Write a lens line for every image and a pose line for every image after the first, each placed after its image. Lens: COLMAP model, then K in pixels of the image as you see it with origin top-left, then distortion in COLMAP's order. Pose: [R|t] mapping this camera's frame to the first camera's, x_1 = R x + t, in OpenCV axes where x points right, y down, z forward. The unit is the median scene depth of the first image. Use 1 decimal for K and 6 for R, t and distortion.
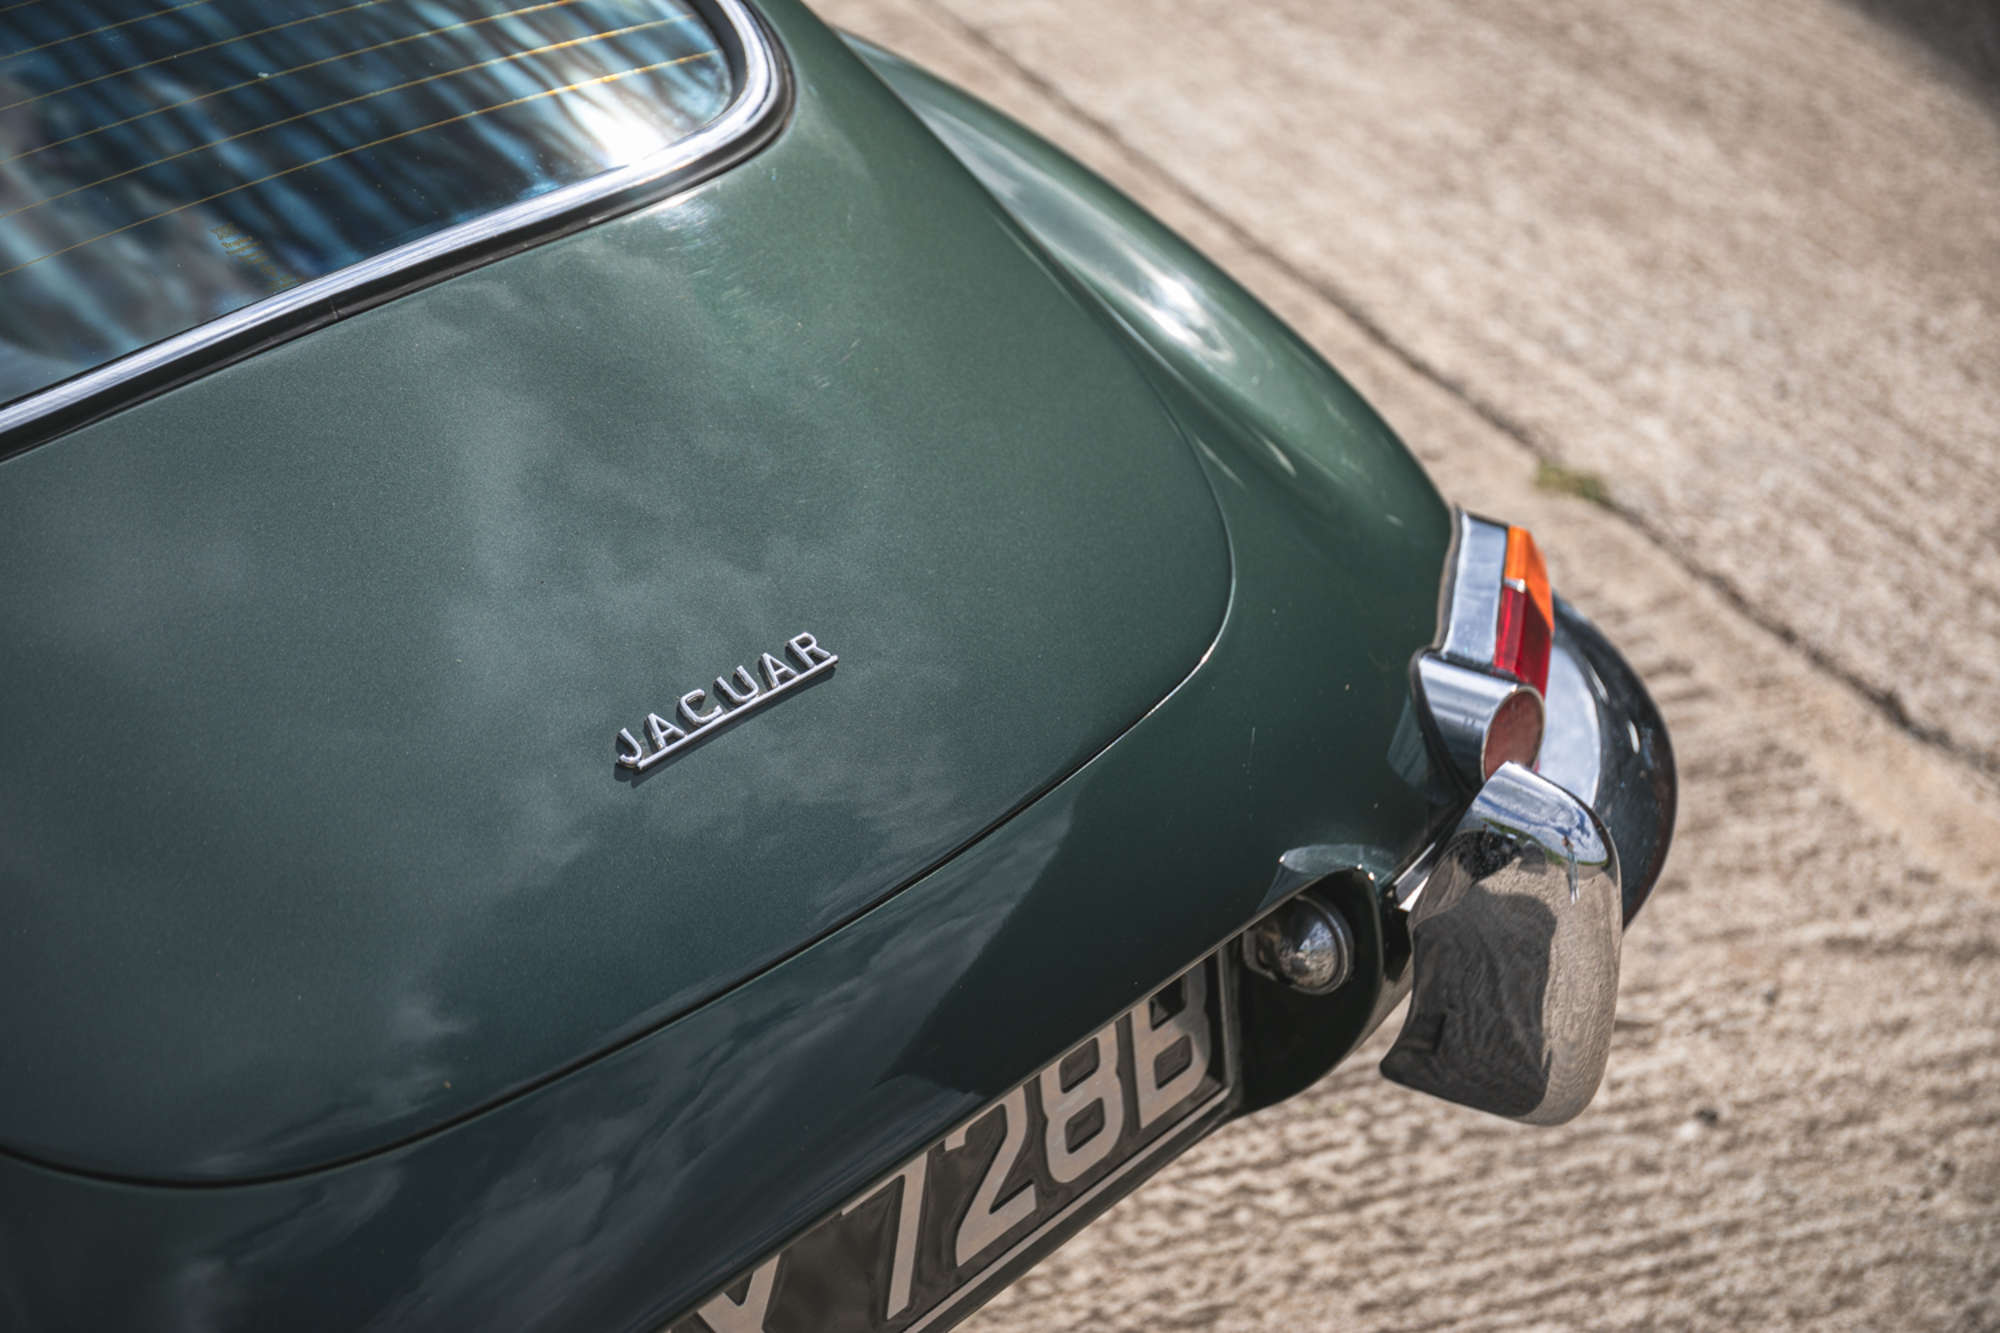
lens RADIAL K [[4139.6, 0, 996.4], [0, 4139.6, 667.2], [0, 0, 1]] dist [0.284734, 0.000000]
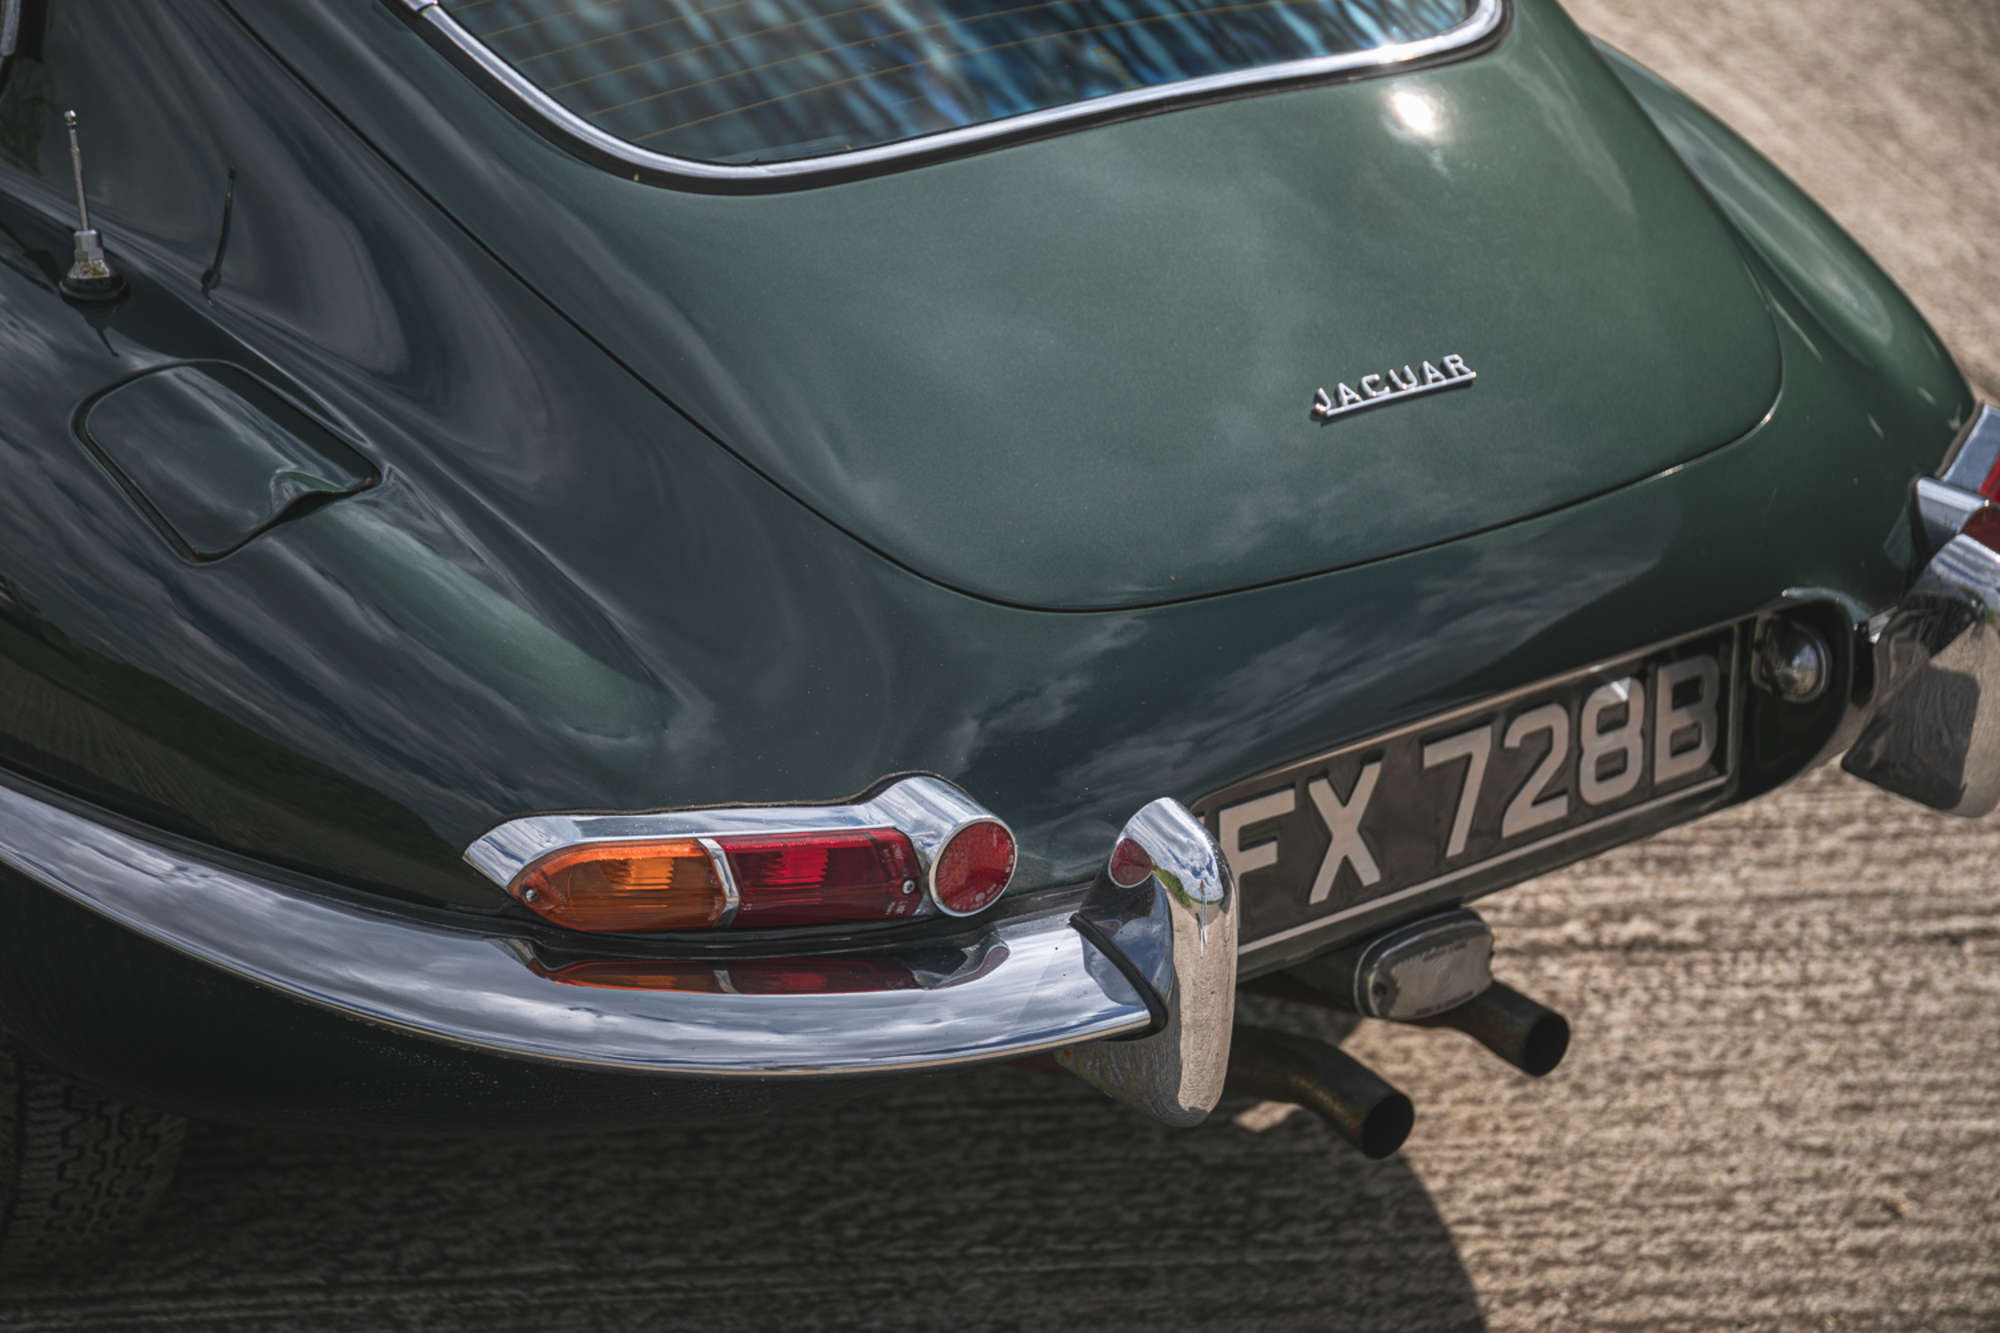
lens RADIAL K [[4139.6, 0, 1001.1], [0, 4139.6, 665.4], [0, 0, 1]] dist [0.284734, 0.000000]
pose [[0.975978, 0.135542, -0.170574, 0.038899], [-0.143882, 0.988885, -0.037466, 0.112194], [0.163600, 0.061108, 0.984632, -0.278826]]
